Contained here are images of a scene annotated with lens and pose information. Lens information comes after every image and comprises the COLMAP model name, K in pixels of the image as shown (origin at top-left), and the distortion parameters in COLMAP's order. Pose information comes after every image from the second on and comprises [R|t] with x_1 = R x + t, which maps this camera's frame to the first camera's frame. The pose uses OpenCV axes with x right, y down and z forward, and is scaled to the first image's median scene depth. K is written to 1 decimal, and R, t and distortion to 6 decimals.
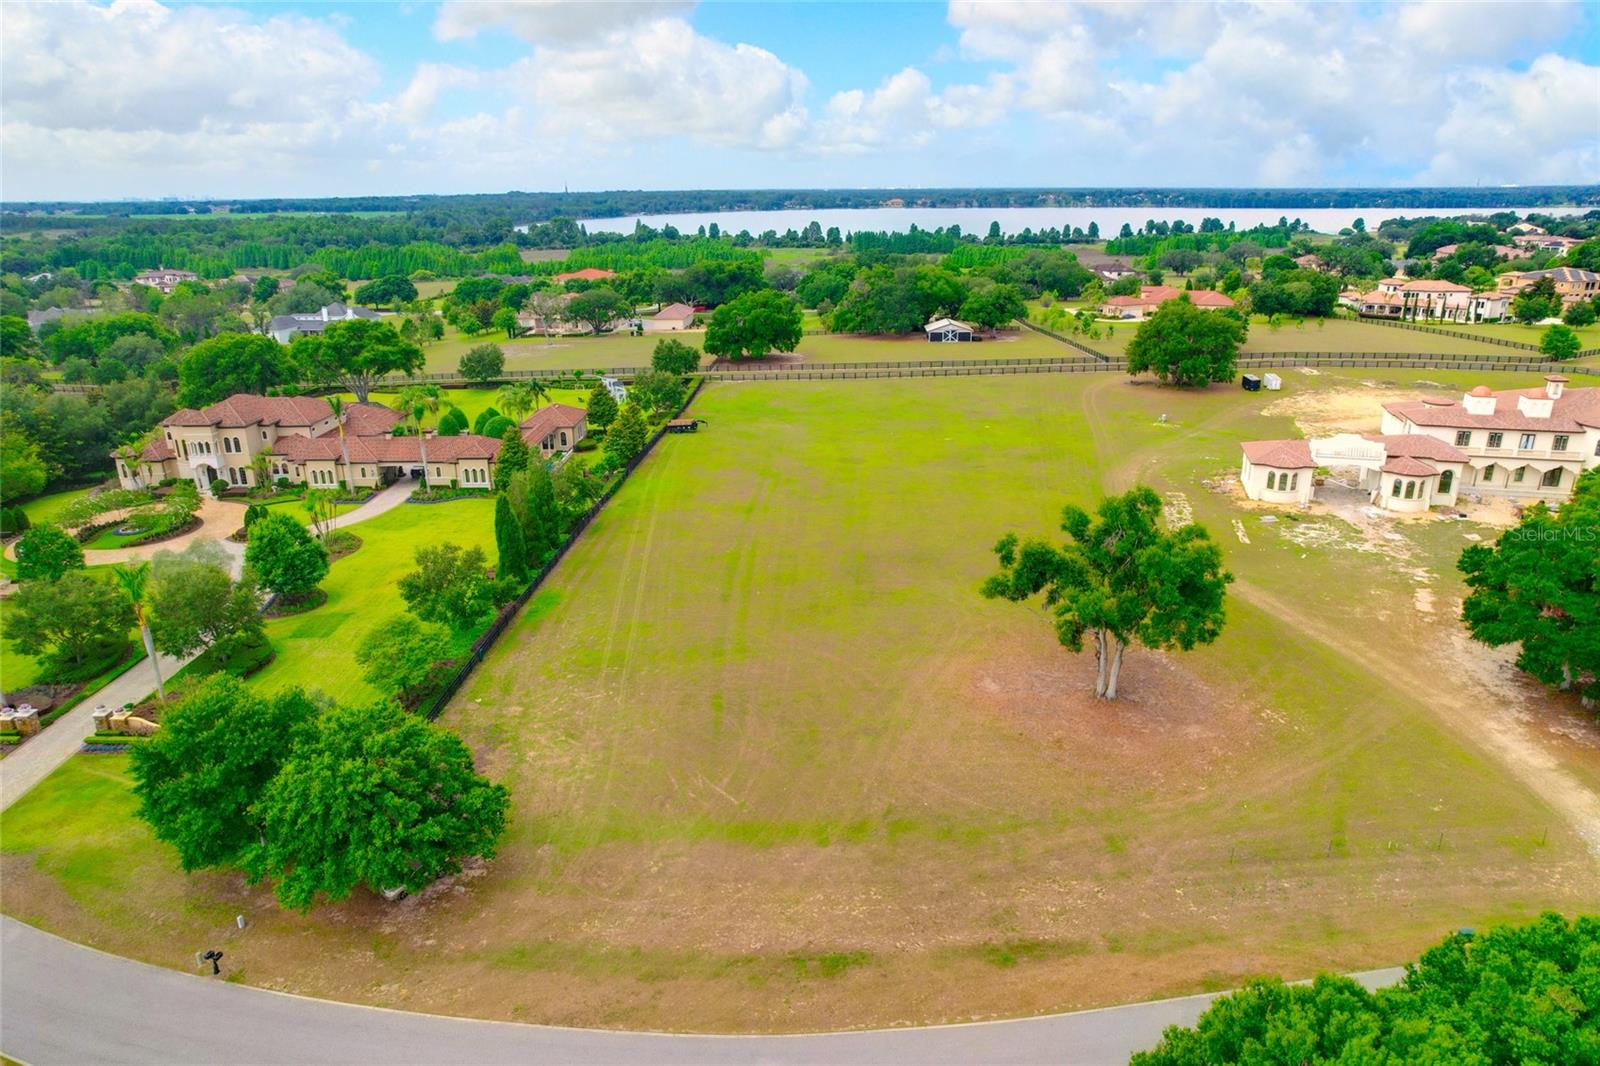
lens RADIAL K [[1020.7, 0, 805.4], [0, 1020.7, 538.6], [0, 0, 1]] dist [-0.070761, 0.063917]
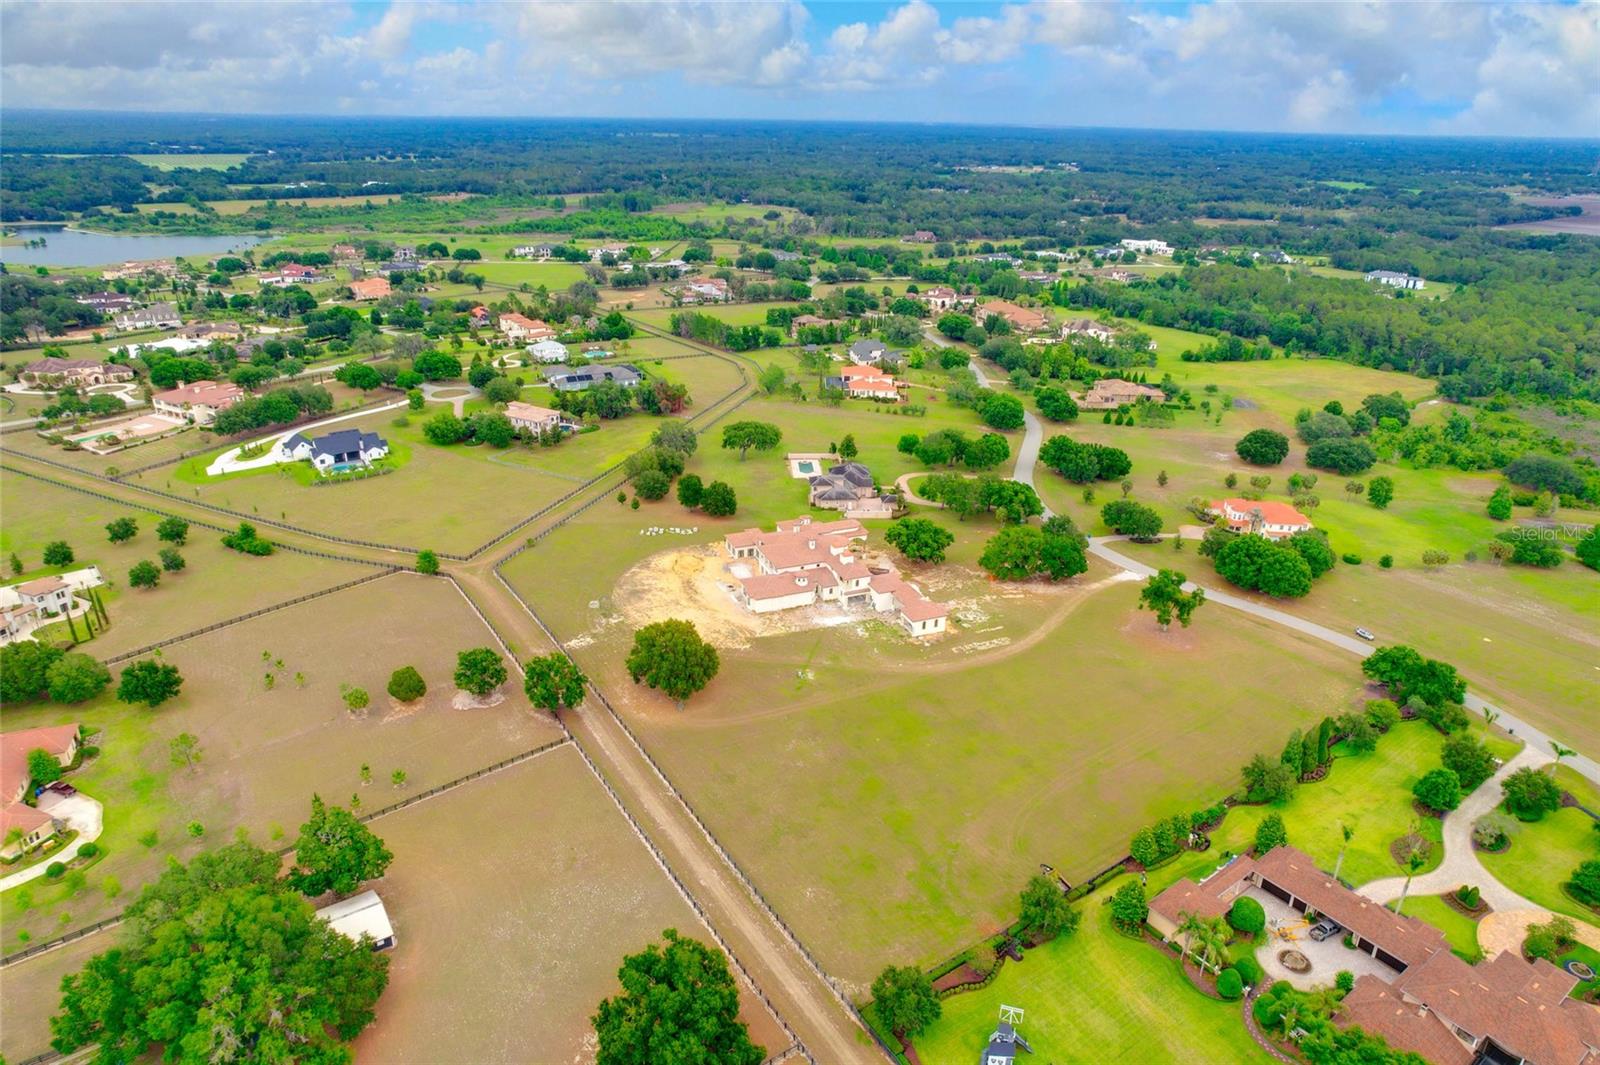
lens RADIAL K [[1020.7, 0, 803.5], [0, 1020.7, 526.9], [0, 0, 1]] dist [-0.070761, 0.063917]
pose [[-0.607744, -0.299912, 0.735323, -0.753926], [0.252139, 0.805161, 0.536788, -1.254084], [-0.753043, 0.511633, -0.413713, 1.779417]]
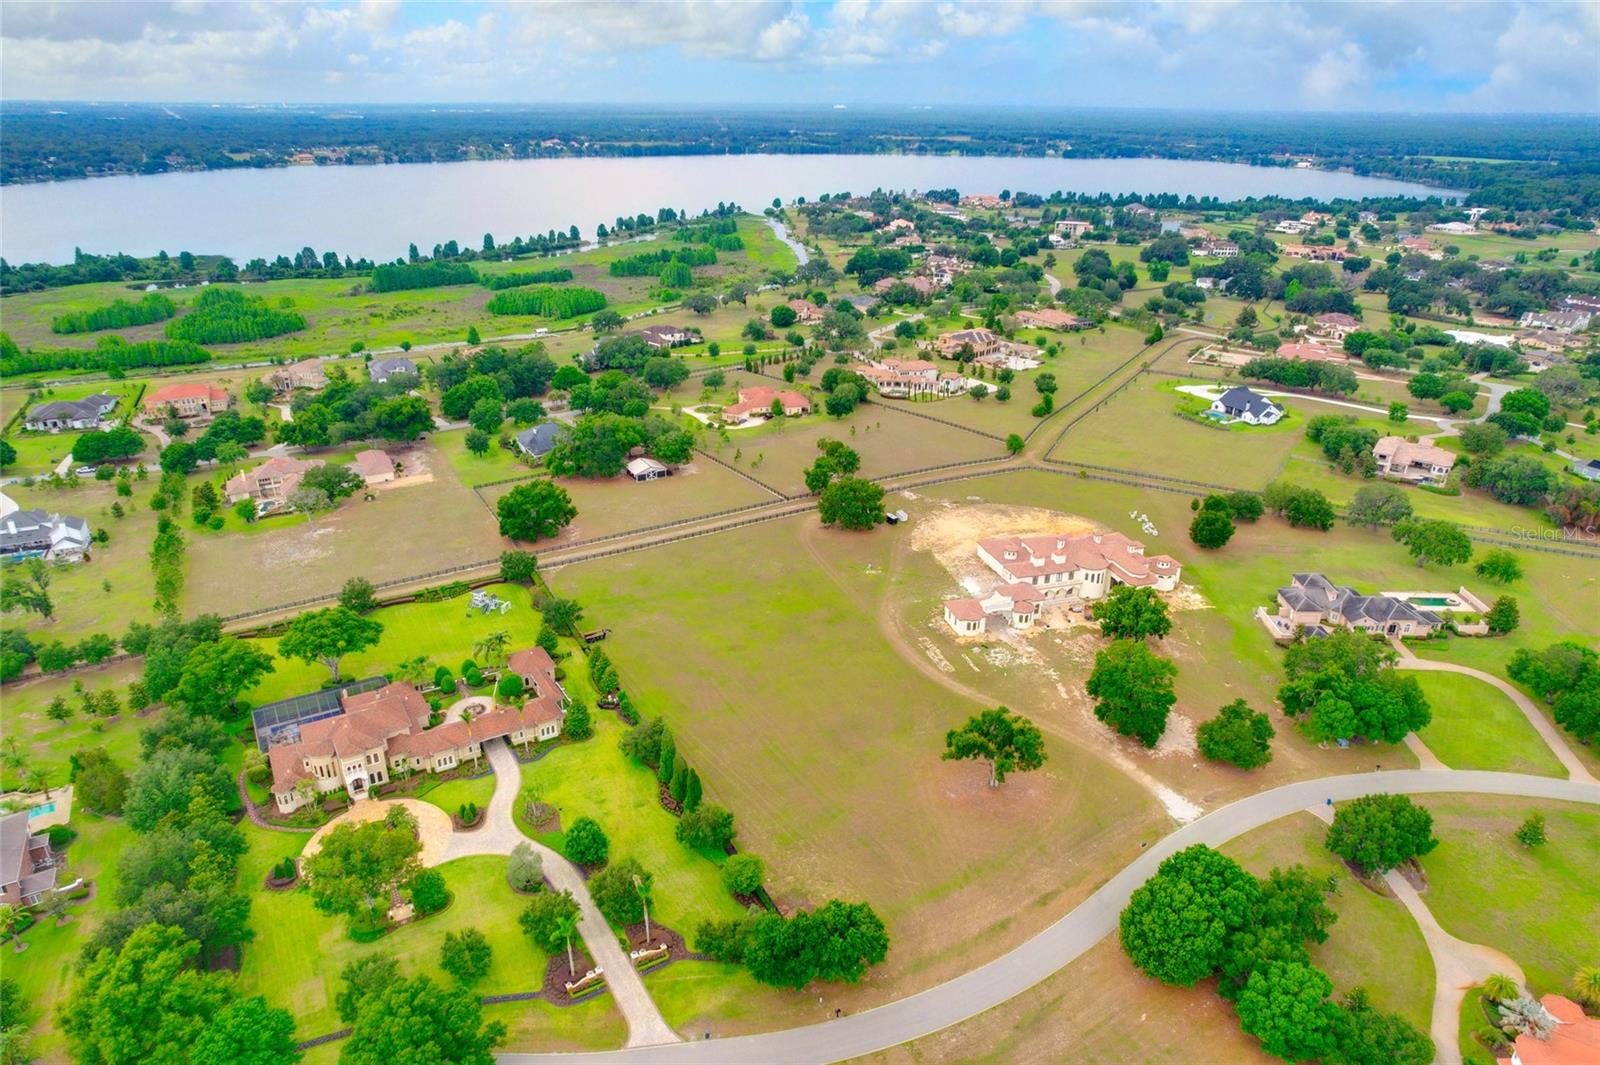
lens RADIAL K [[1020.7, 0, 806.3], [0, 1020.7, 533.3], [0, 0, 1]] dist [-0.070761, 0.063917]
pose [[0.847332, -0.195399, 0.493809, -0.692494], [0.158621, 0.980524, 0.115813, -0.469684], [-0.506821, -0.019804, 0.861824, -0.513366]]
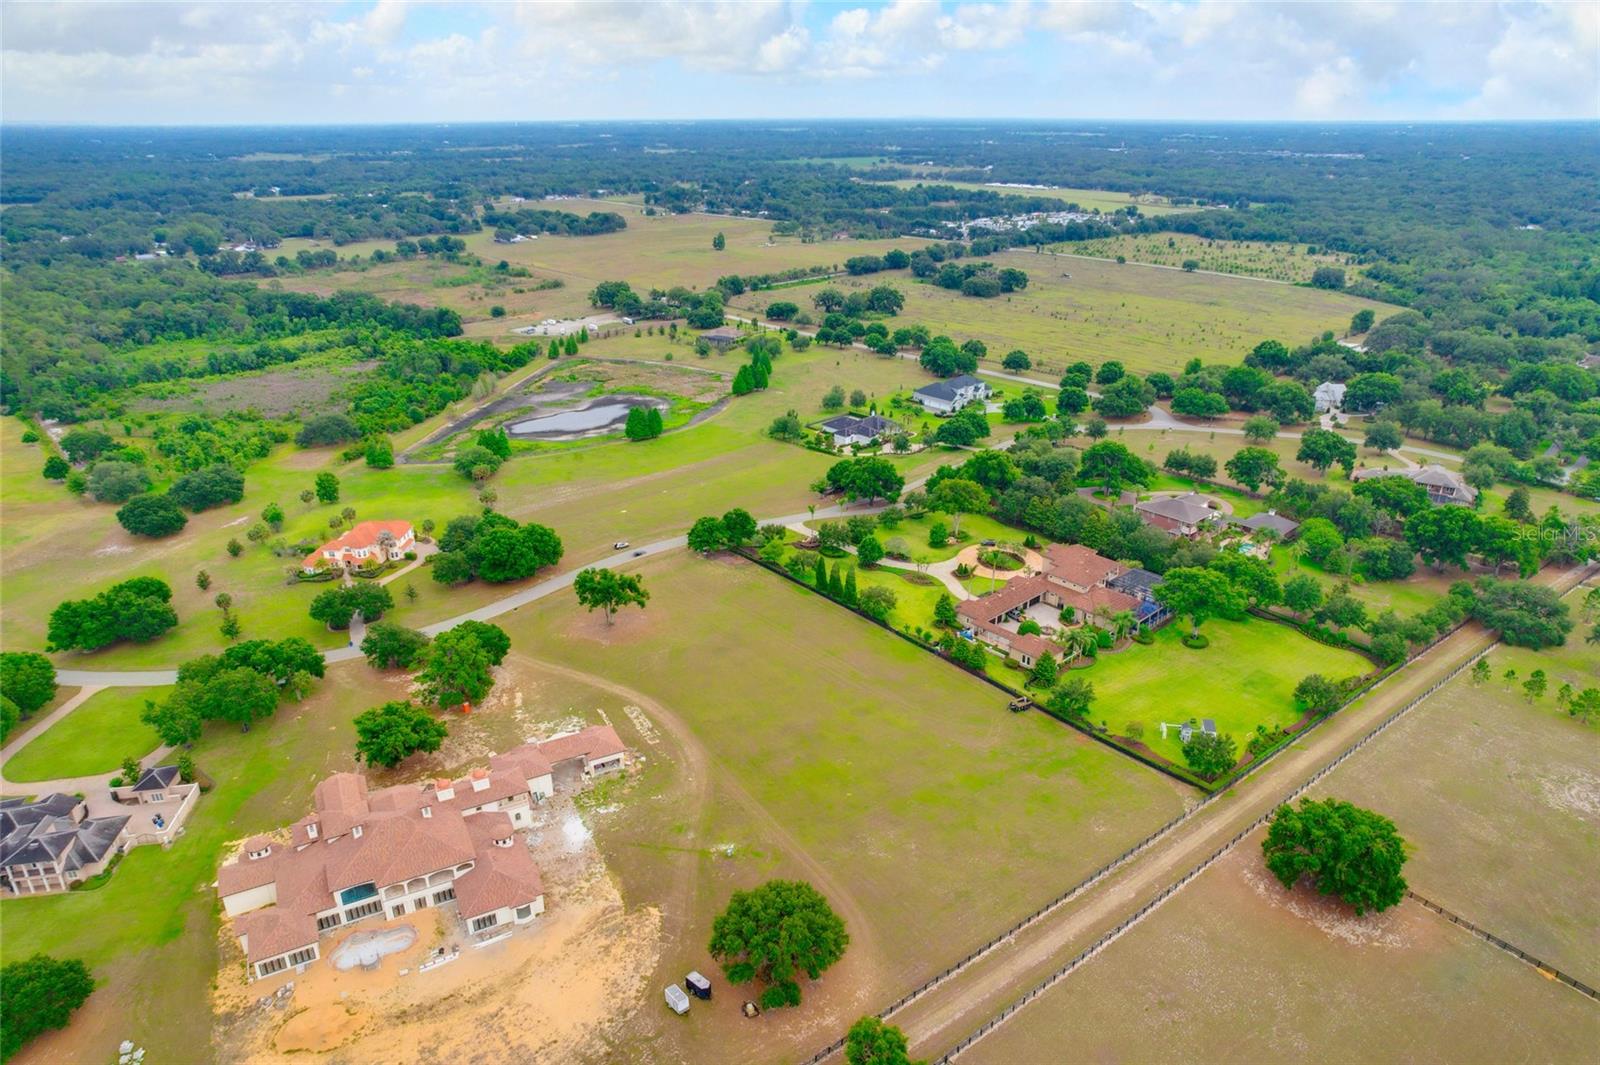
lens RADIAL K [[1020.7, 0, 804.9], [0, 1020.7, 528.3], [0, 0, 1]] dist [-0.070761, 0.063917]
pose [[-0.729466, 0.271428, -0.627859, 1.058521], [-0.215389, 0.780056, 0.587469, -1.251750], [0.649221, 0.563772, -0.510562, 1.697012]]
